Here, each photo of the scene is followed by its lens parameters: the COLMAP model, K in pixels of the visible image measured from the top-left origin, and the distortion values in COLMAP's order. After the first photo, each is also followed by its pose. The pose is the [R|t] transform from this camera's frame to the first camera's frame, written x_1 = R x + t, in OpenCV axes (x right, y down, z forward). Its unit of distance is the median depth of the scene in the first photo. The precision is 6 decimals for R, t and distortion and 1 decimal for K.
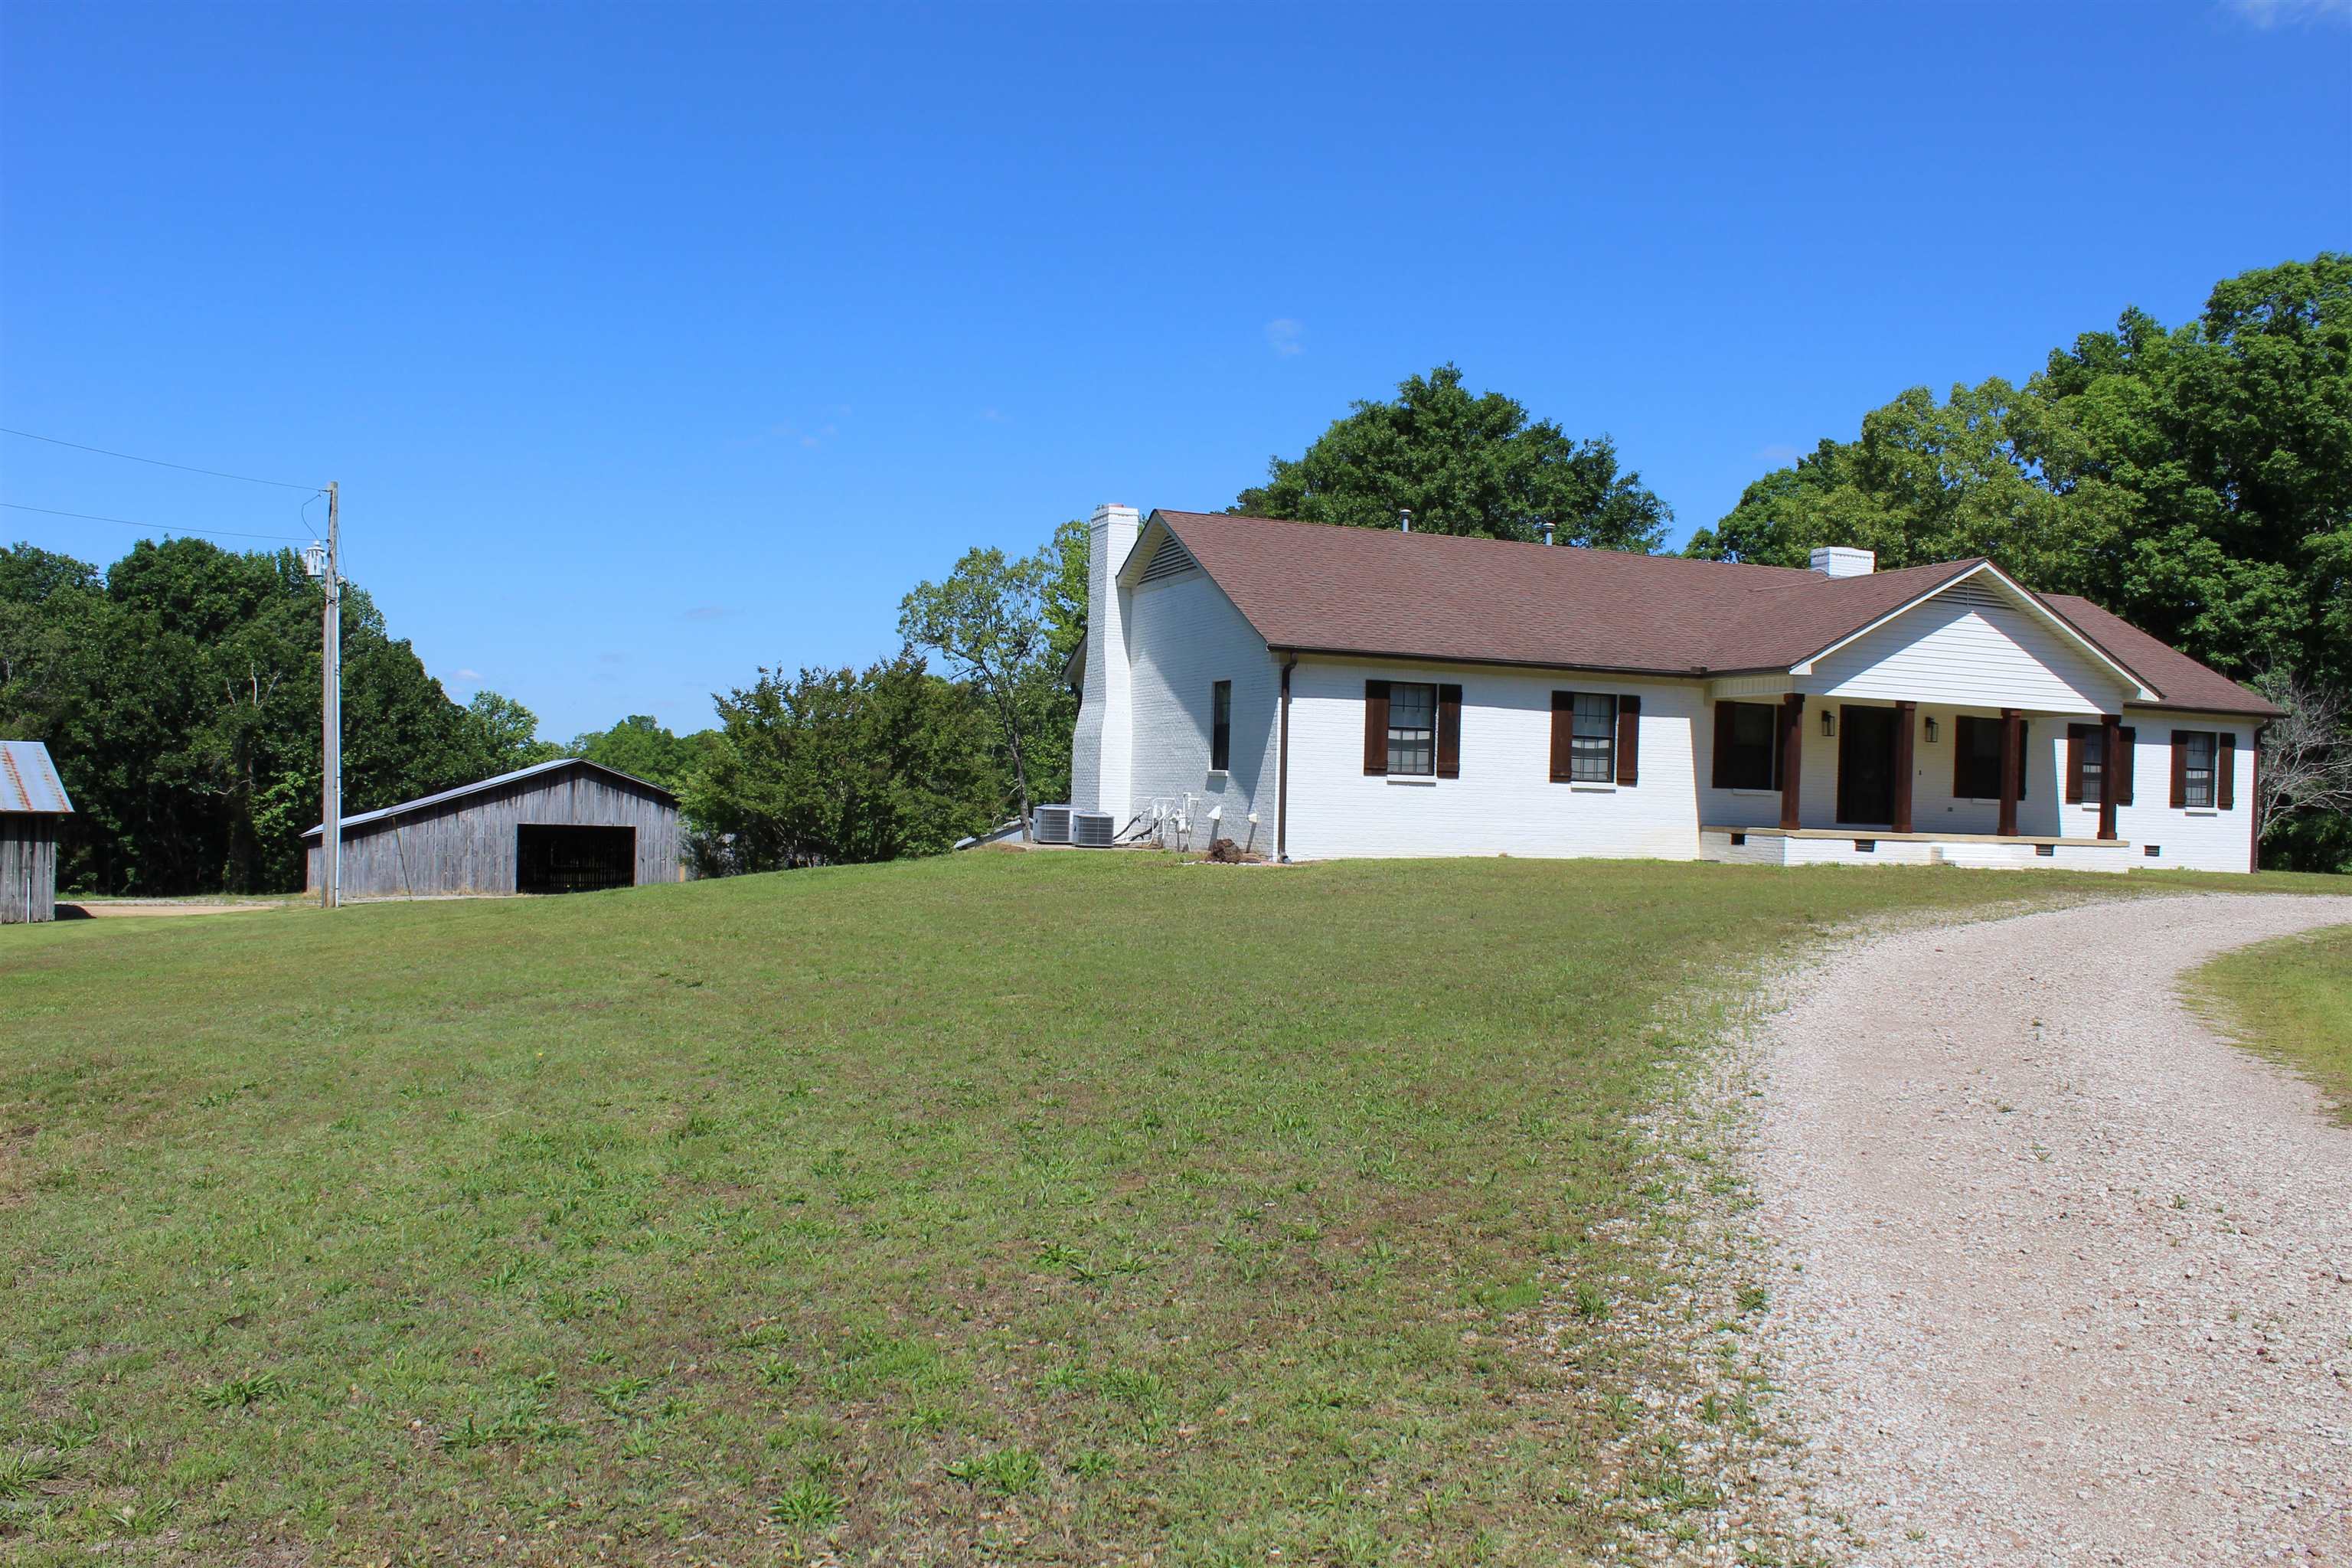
lens RADIAL K [[1966.7, 0, 1173.8], [0, 1966.7, 788.0], [0, 0, 1]] dist [-0.088678, -0.002941]
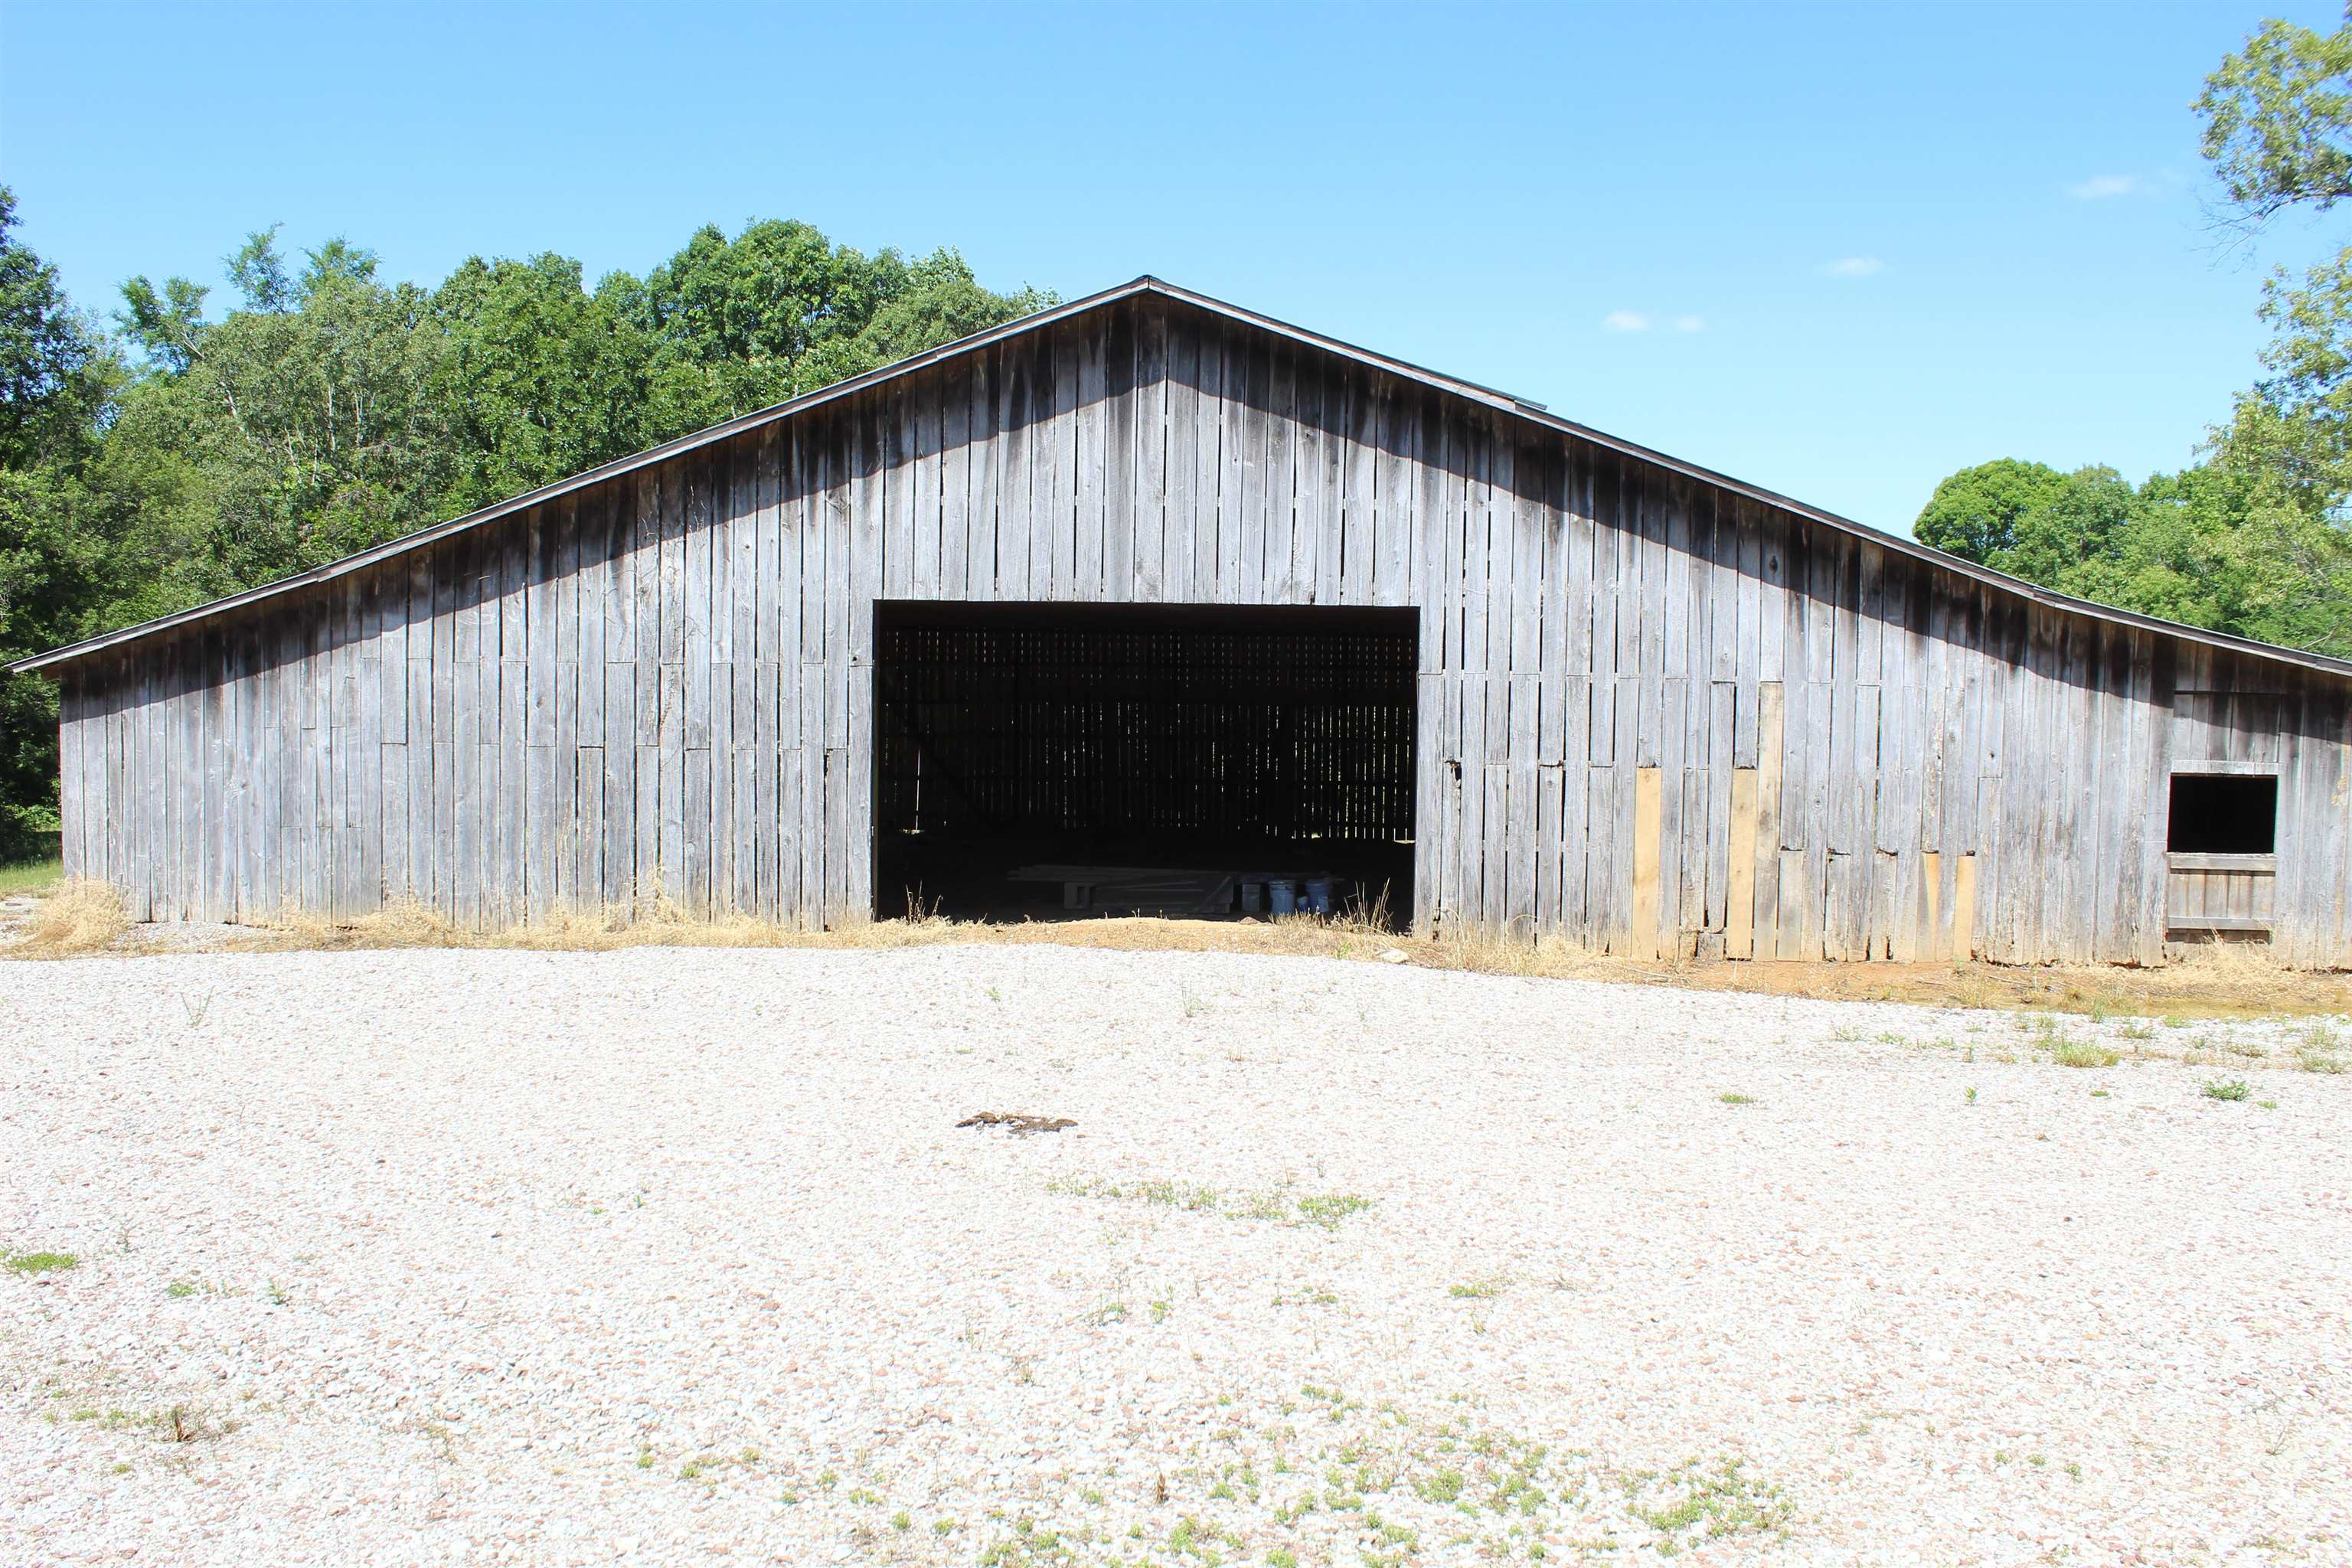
lens RADIAL K [[1966.7, 0, 1173.1], [0, 1966.7, 779.8], [0, 0, 1]] dist [-0.088678, -0.002941]
pose [[0.891777, 0.009425, -0.452377, -0.208510], [0.011740, 0.998965, 0.043954, 0.028883], [0.452323, -0.044508, 0.890743, 0.815853]]
